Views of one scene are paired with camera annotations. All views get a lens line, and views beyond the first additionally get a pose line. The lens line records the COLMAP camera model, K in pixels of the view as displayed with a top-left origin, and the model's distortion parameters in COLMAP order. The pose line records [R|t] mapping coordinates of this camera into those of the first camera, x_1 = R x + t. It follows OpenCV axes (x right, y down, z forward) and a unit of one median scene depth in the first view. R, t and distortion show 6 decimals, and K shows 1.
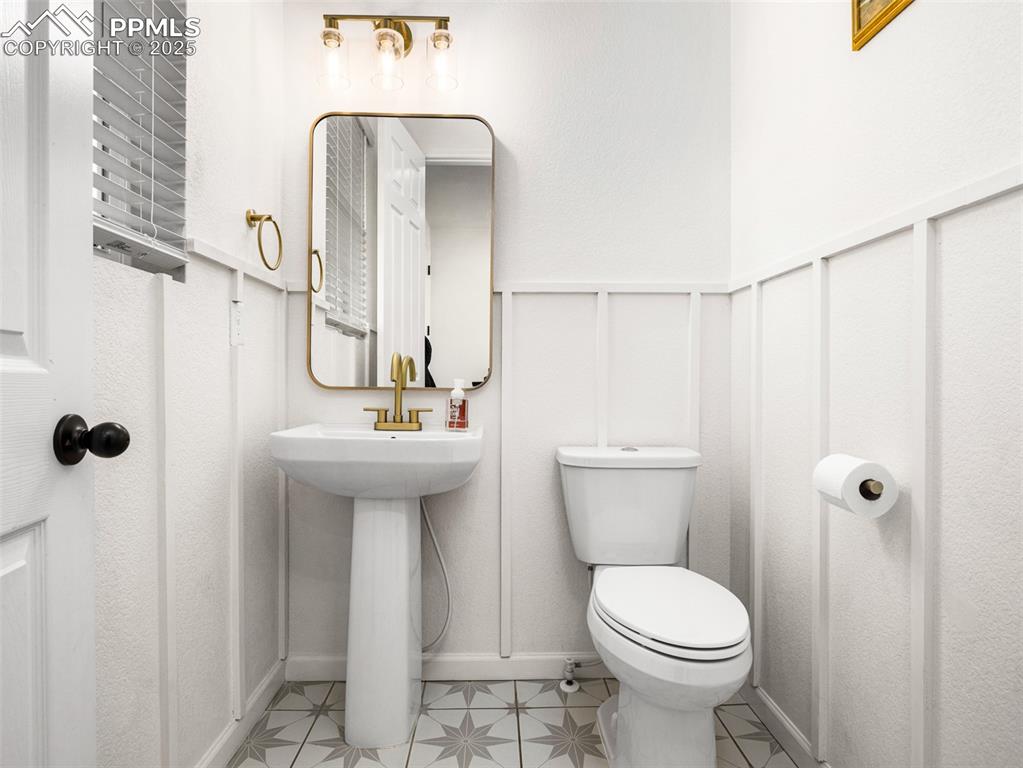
lens RADIAL K [[535.4, 0, 513.4], [0, 535.4, 383.4], [0, 0, 1]] dist [-0.019950, 0.000333]
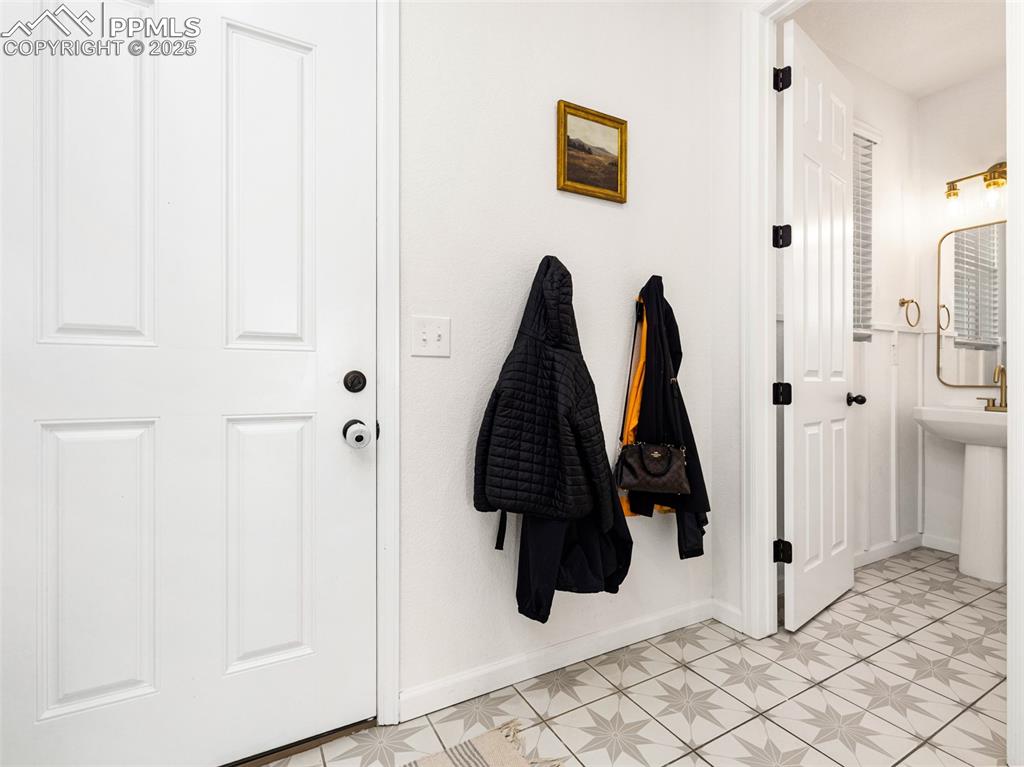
lens RADIAL K [[485.9, 0, 514.0], [0, 485.9, 380.4], [0, 0, 1]] dist [0.005195, -0.000771]
pose [[0.444588, -0.000283, -0.895735, 0.490443], [-0.000367, 1.000000, -0.000499, -0.009346], [0.895735, 0.000551, 0.444588, -1.098096]]
